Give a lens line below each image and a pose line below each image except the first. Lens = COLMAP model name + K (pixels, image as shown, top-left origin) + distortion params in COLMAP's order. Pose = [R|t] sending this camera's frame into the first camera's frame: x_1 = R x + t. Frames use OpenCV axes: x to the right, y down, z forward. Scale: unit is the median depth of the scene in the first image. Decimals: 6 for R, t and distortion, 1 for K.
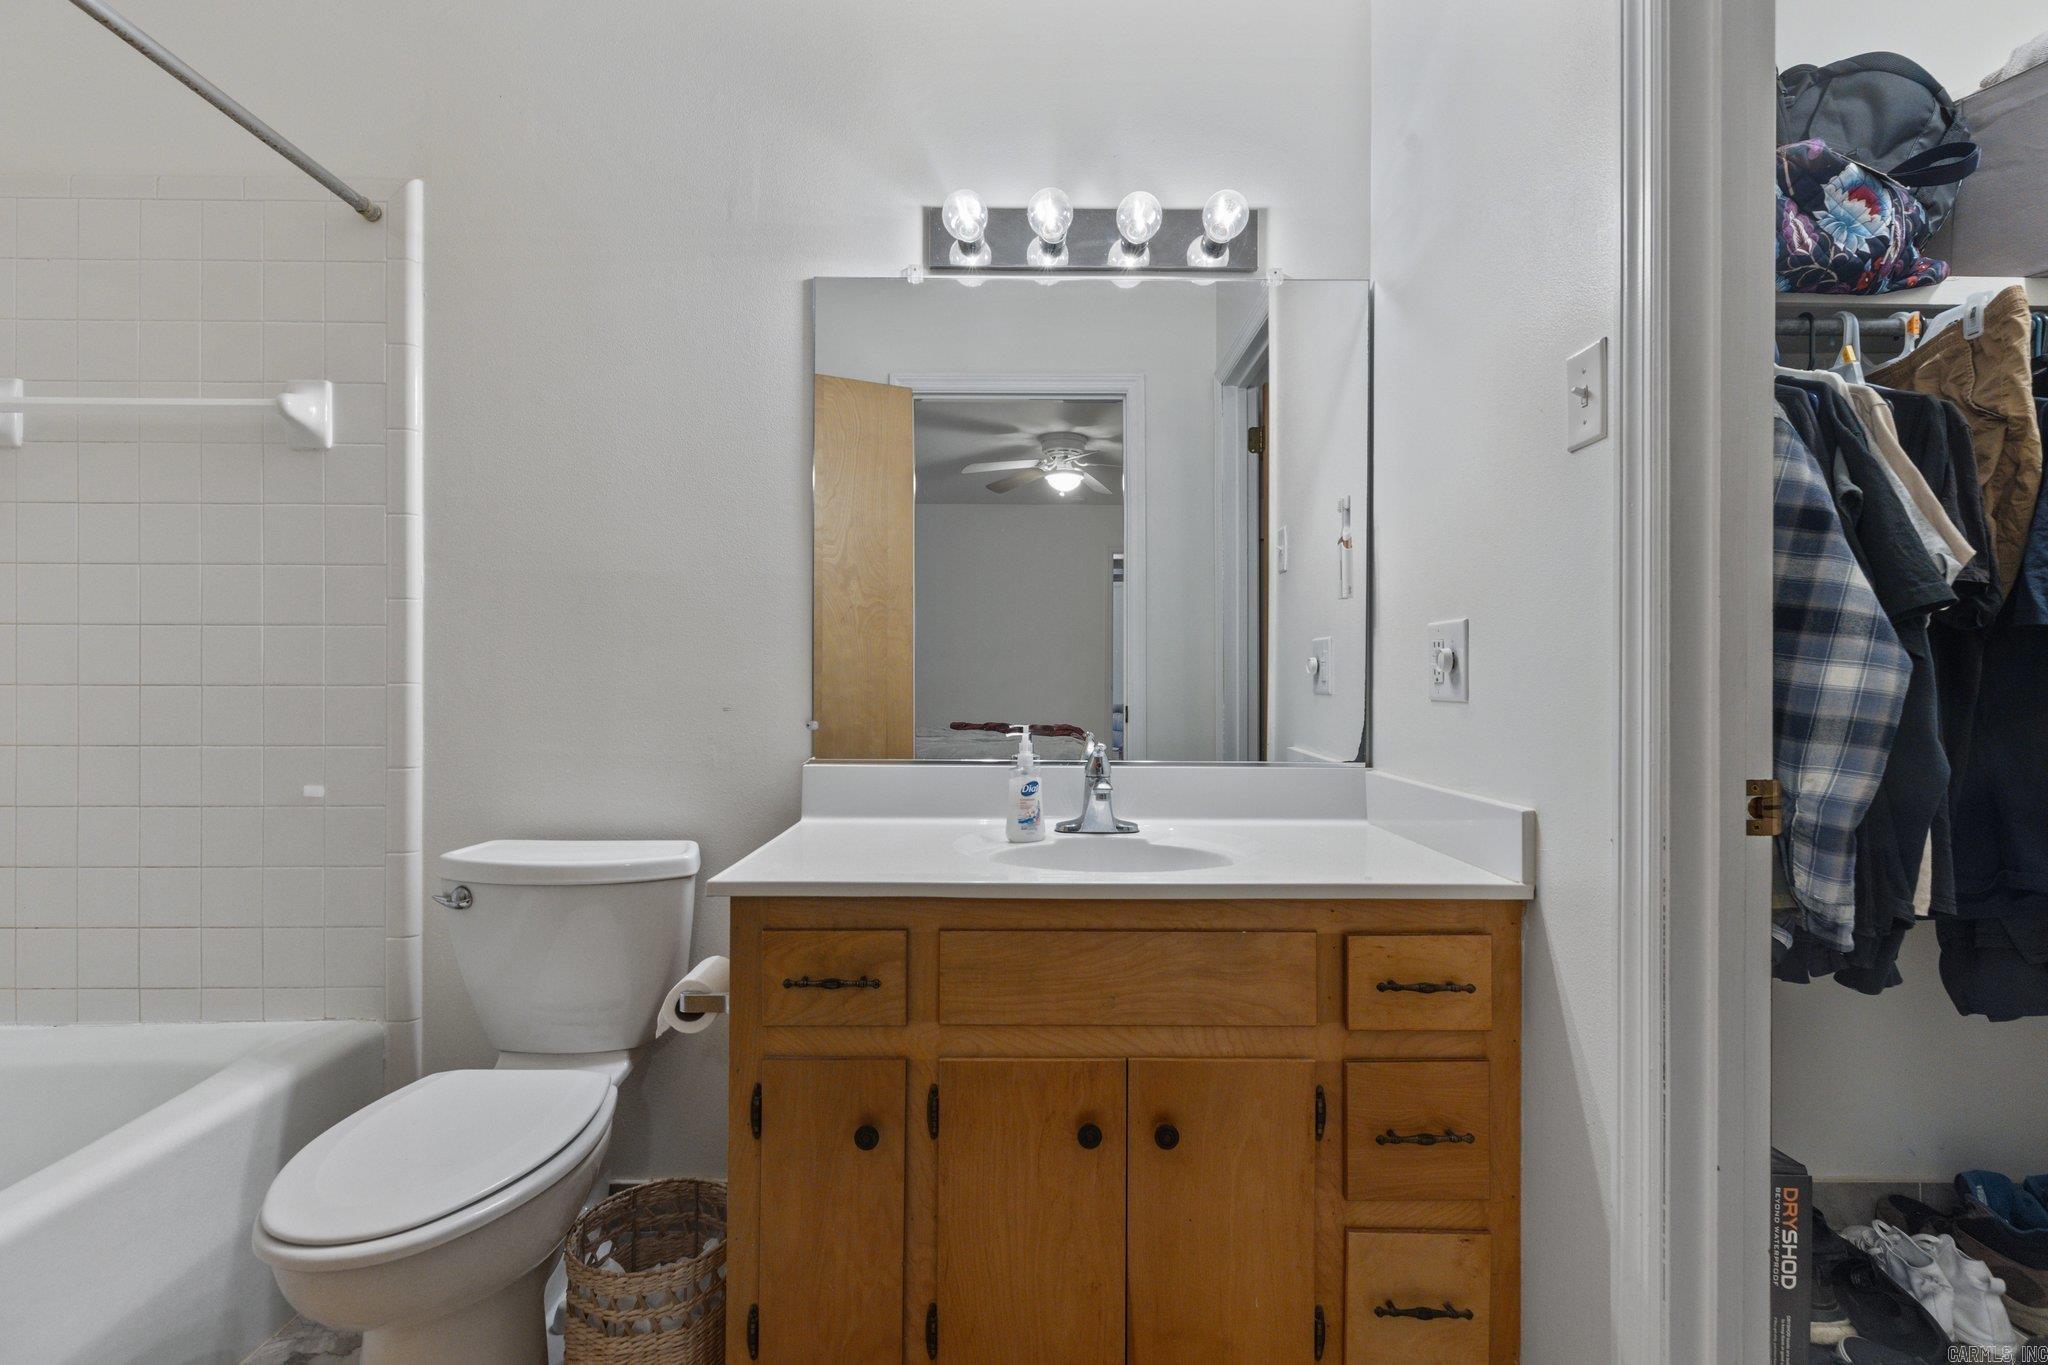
lens RADIAL K [[930.6, 0, 1021.8], [0, 930.6, 684.6], [0, 0, 1]] dist [0.004476, 0.000531]
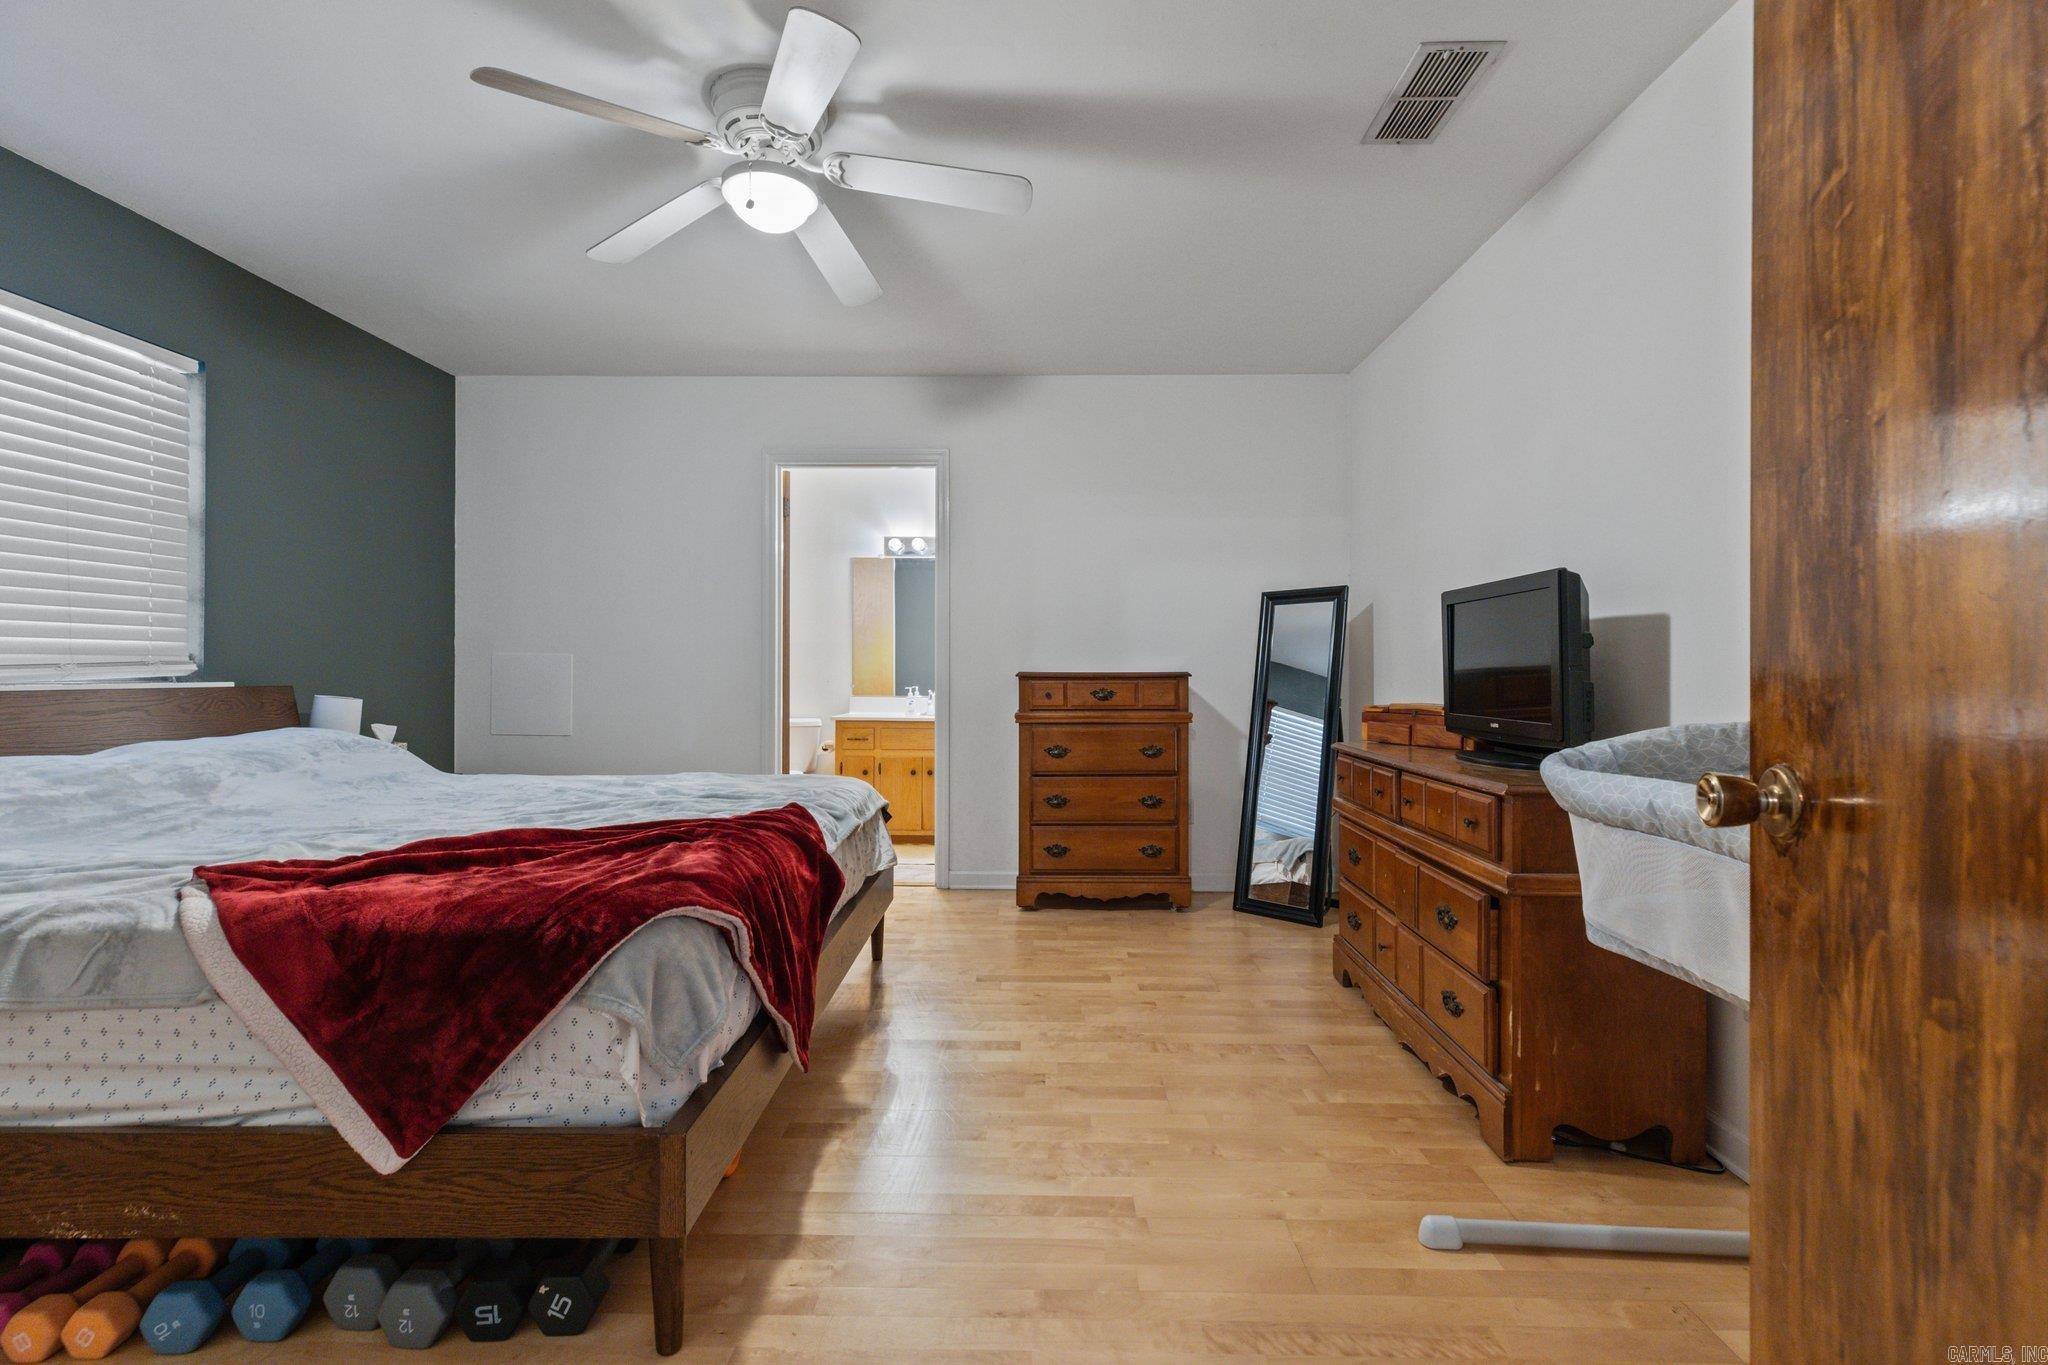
lens RADIAL K [[930.6, 0, 1024.4], [0, 930.6, 677.1], [0, 0, 1]] dist [0.004476, 0.000531]
pose [[0.999665, 0.003246, -0.025666, 0.734866], [-0.003331, 0.999989, -0.003282, 0.022479], [0.025655, 0.003367, 0.999665, -3.574810]]
